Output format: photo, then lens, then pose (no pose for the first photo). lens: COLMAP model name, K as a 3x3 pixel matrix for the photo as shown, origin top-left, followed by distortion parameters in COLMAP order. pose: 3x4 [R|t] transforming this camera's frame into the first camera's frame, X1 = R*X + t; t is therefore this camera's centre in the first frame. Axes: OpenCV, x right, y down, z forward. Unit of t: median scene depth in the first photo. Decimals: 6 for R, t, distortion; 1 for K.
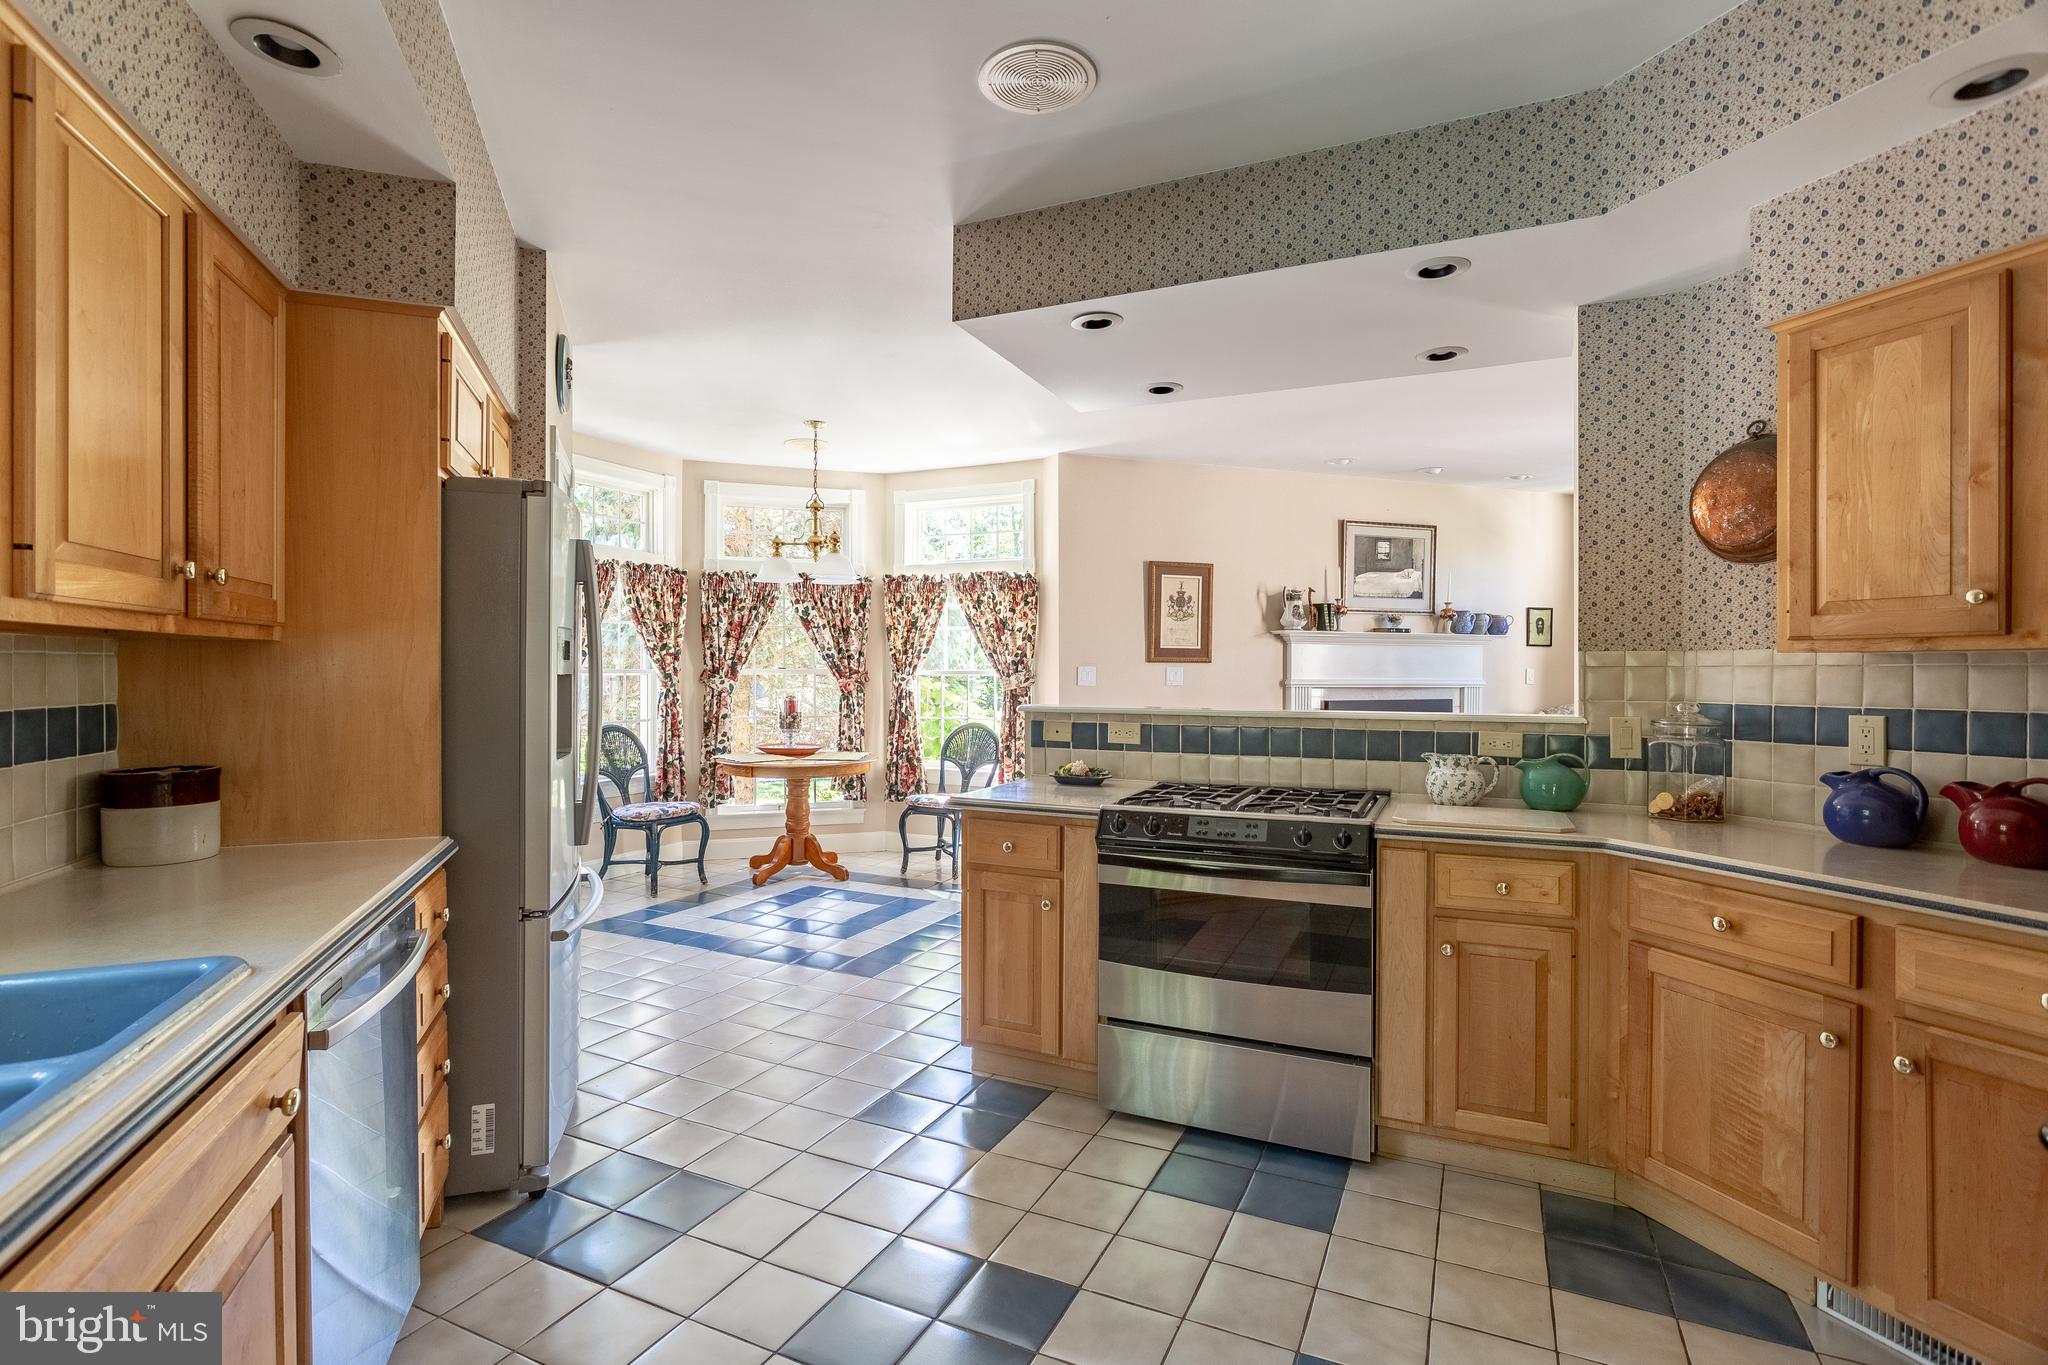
lens RADIAL K [[995.1, 0, 999.7], [0, 995.1, 669.6], [0, 0, 1]] dist [-0.016430, 0.002145]
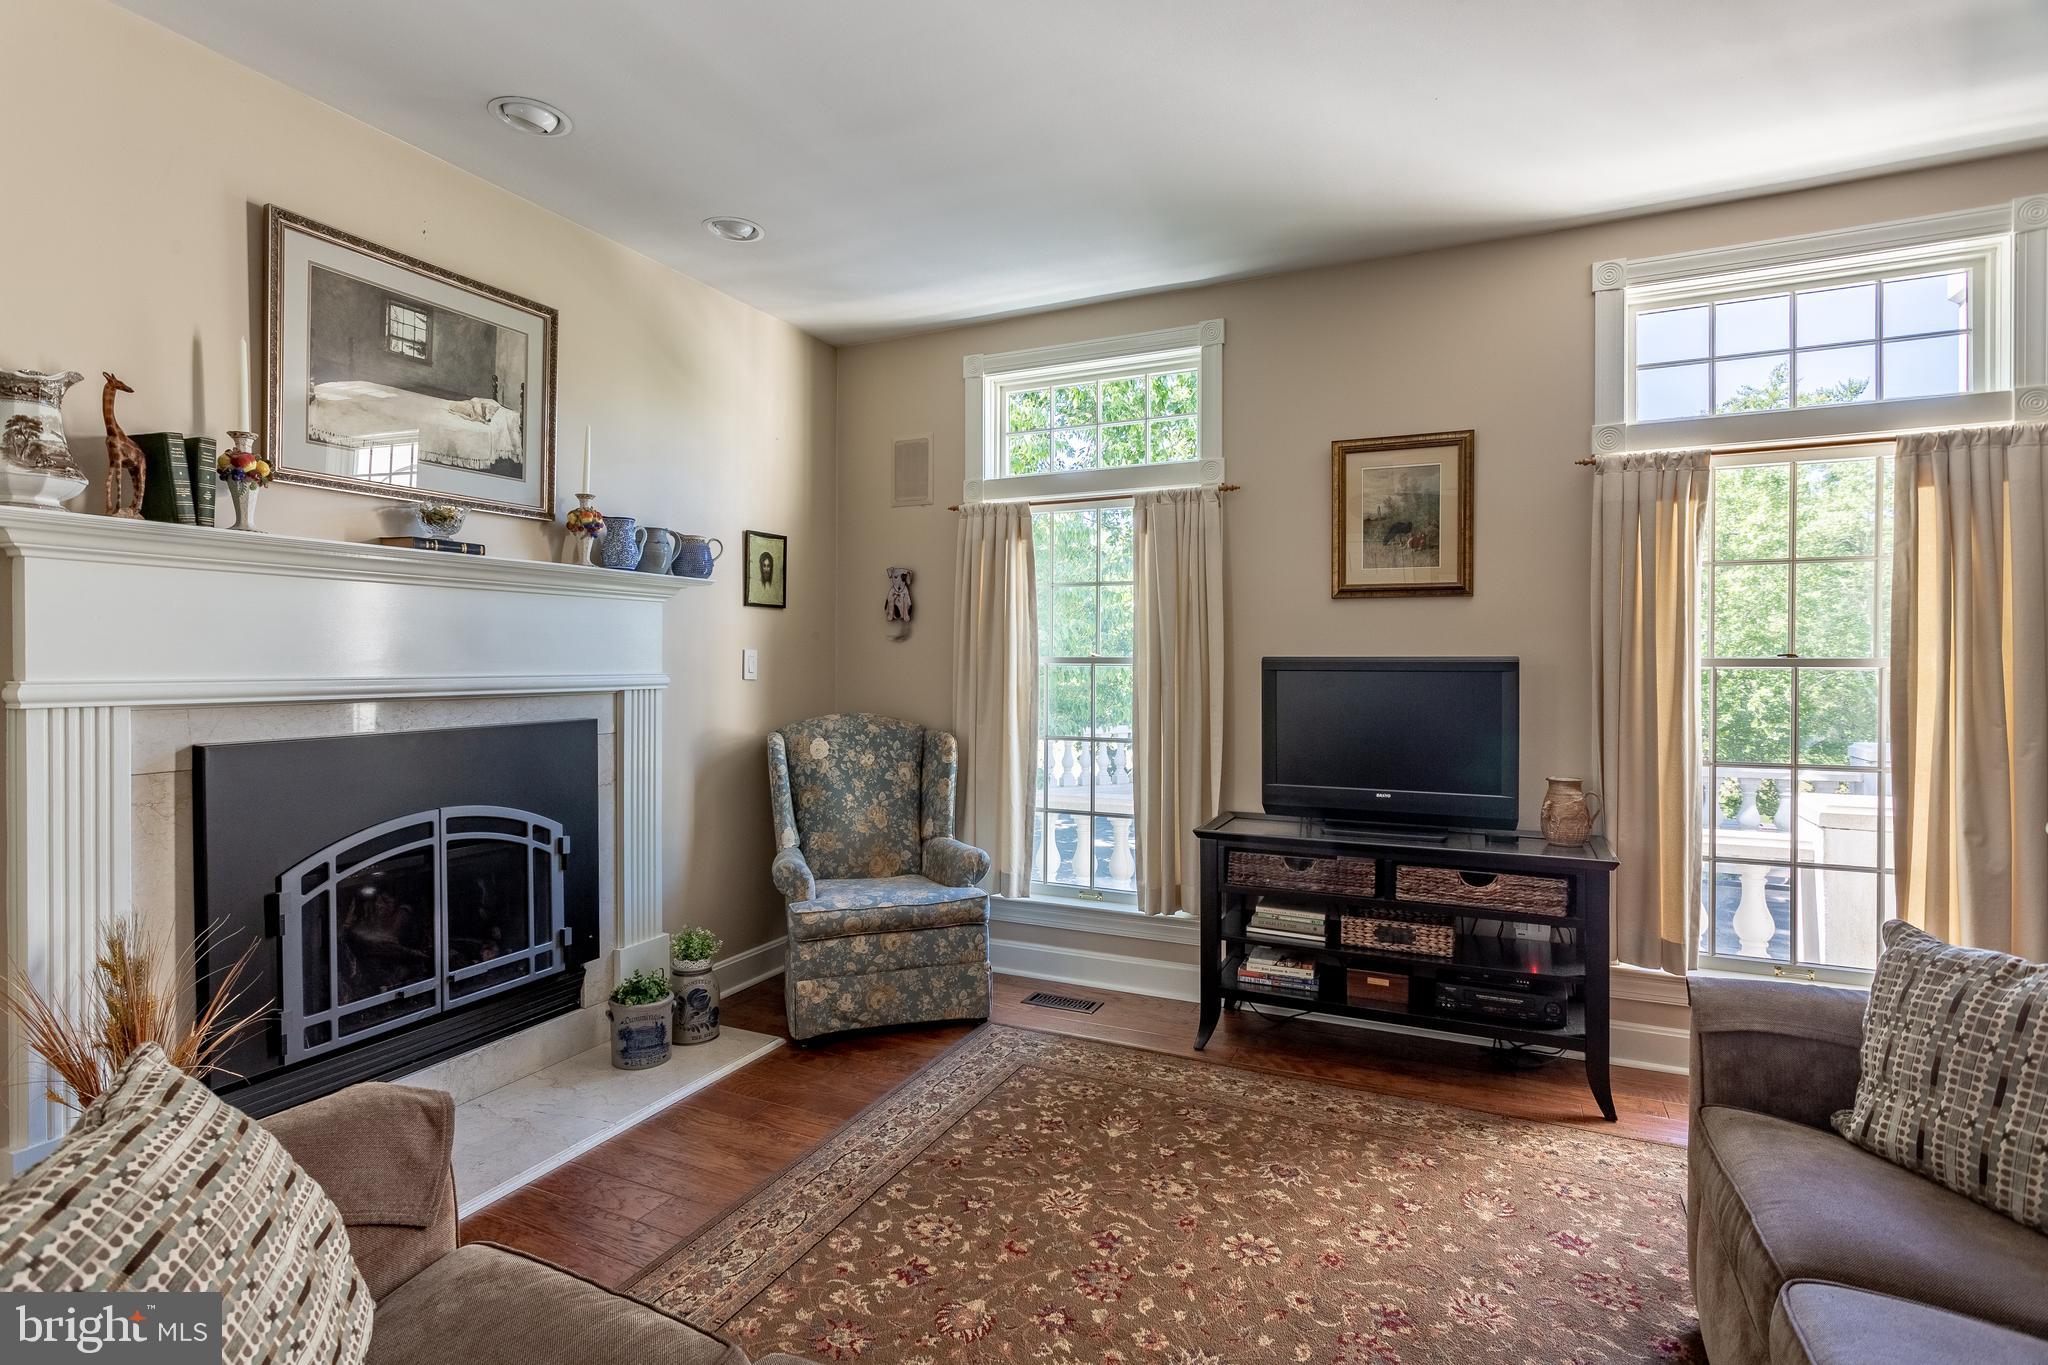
lens RADIAL K [[995.1, 0, 999.7], [0, 995.1, 669.6], [0, 0, 1]] dist [-0.016430, 0.002145]
pose [[0.713201, -0.012678, 0.700845, 0.296764], [0.003724, 0.999891, 0.014298, 0.002897], [-0.700950, -0.007588, 0.713170, 0.604664]]
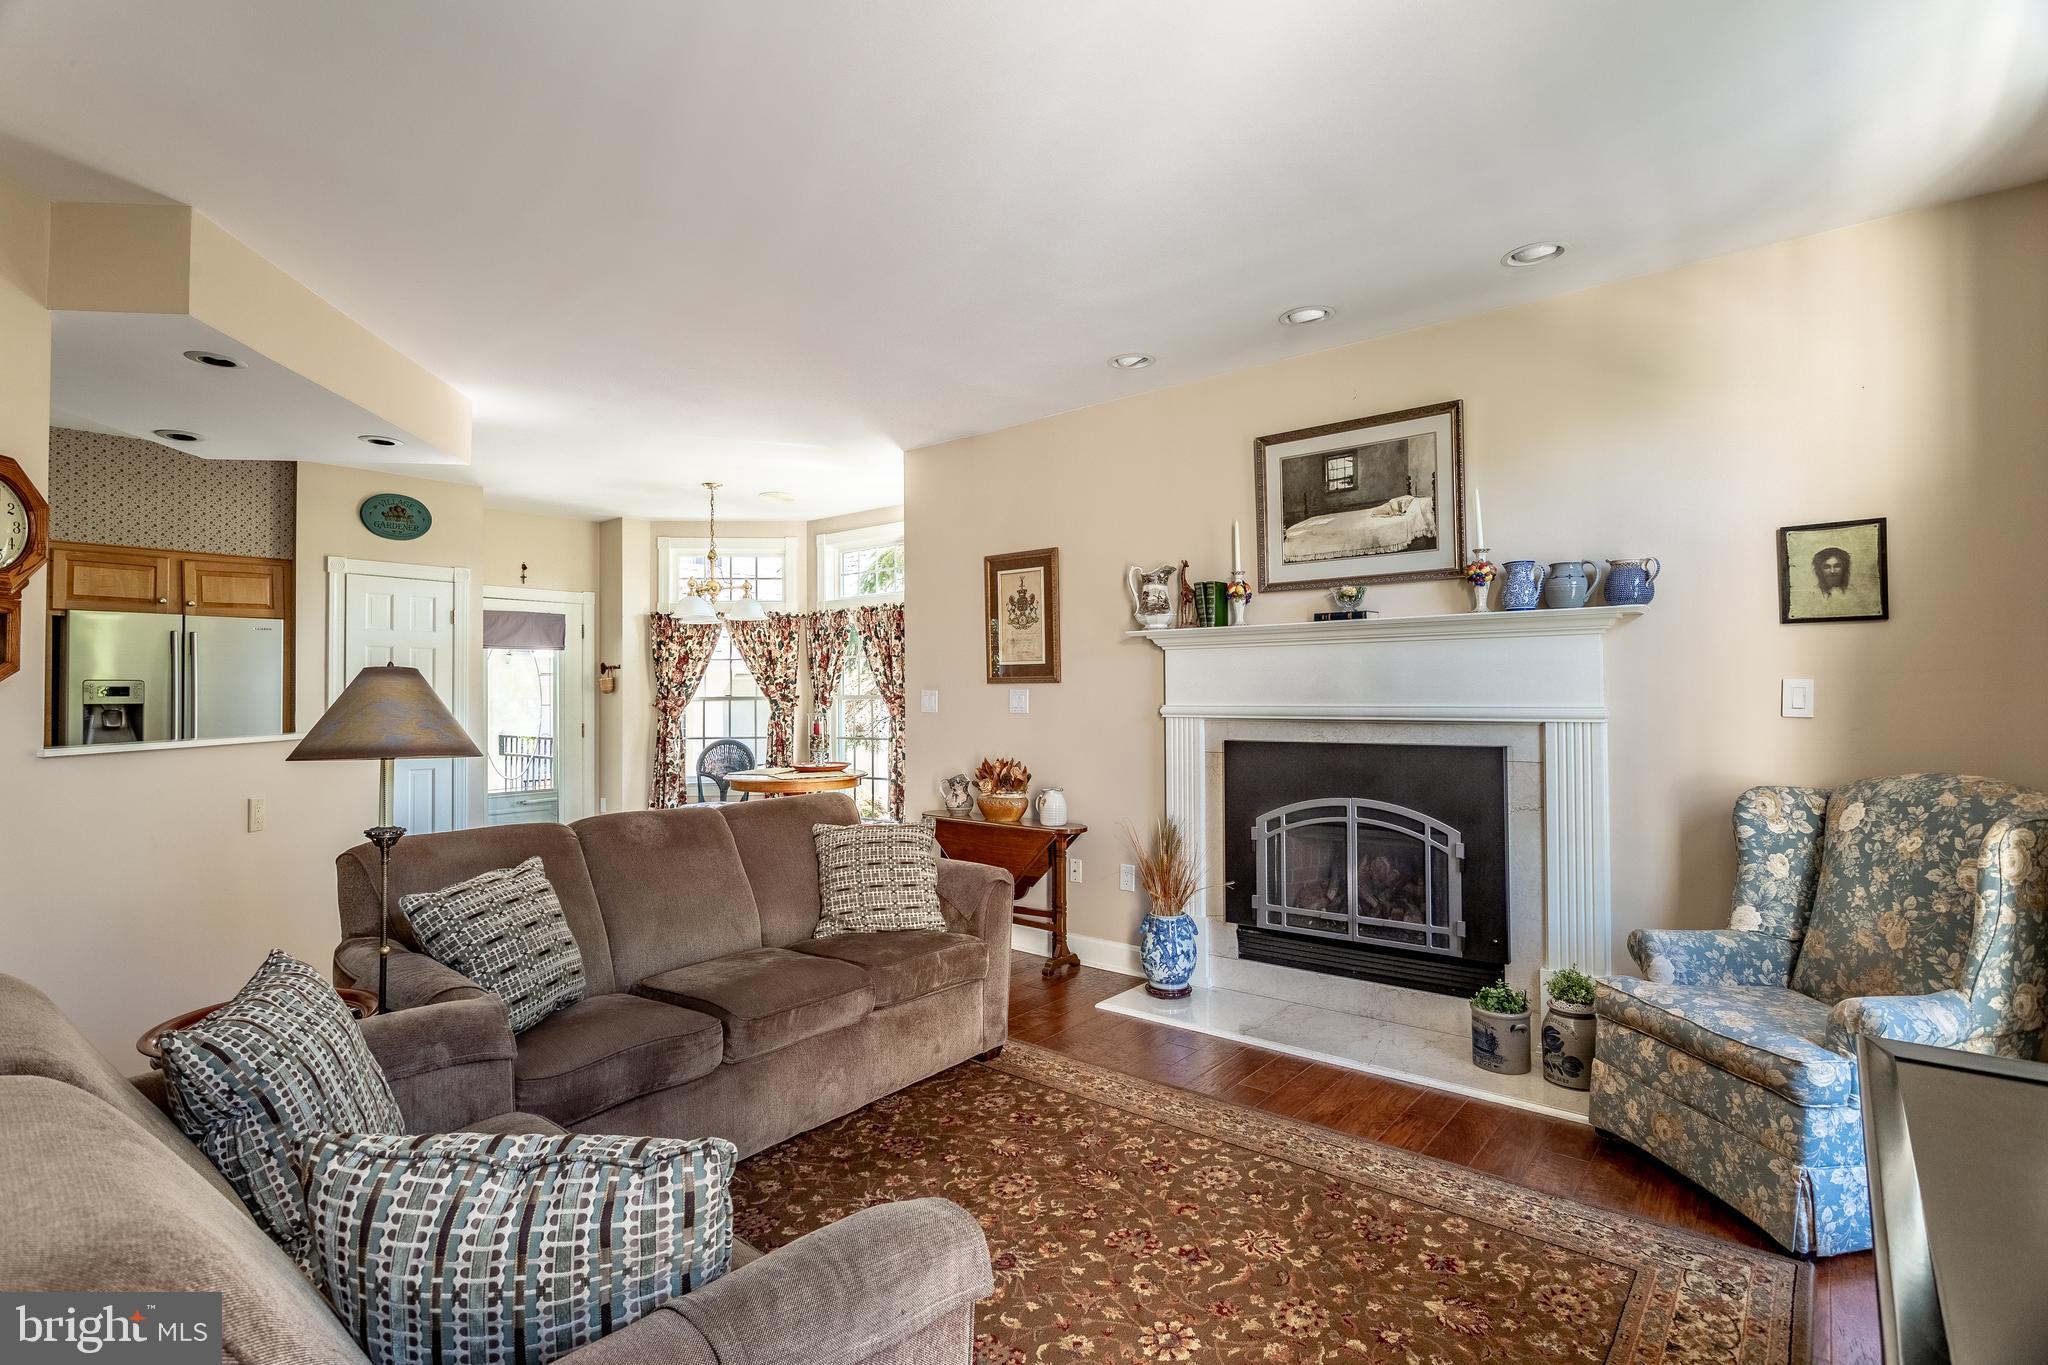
lens RADIAL K [[995.1, 0, 999.7], [0, 995.1, 669.6], [0, 0, 1]] dist [-0.016430, 0.002145]
pose [[0.504036, -0.029413, -0.863182, 0.806556], [0.010001, 0.999552, -0.028220, 0.003881], [0.863625, 0.005591, 0.504104, 0.581916]]
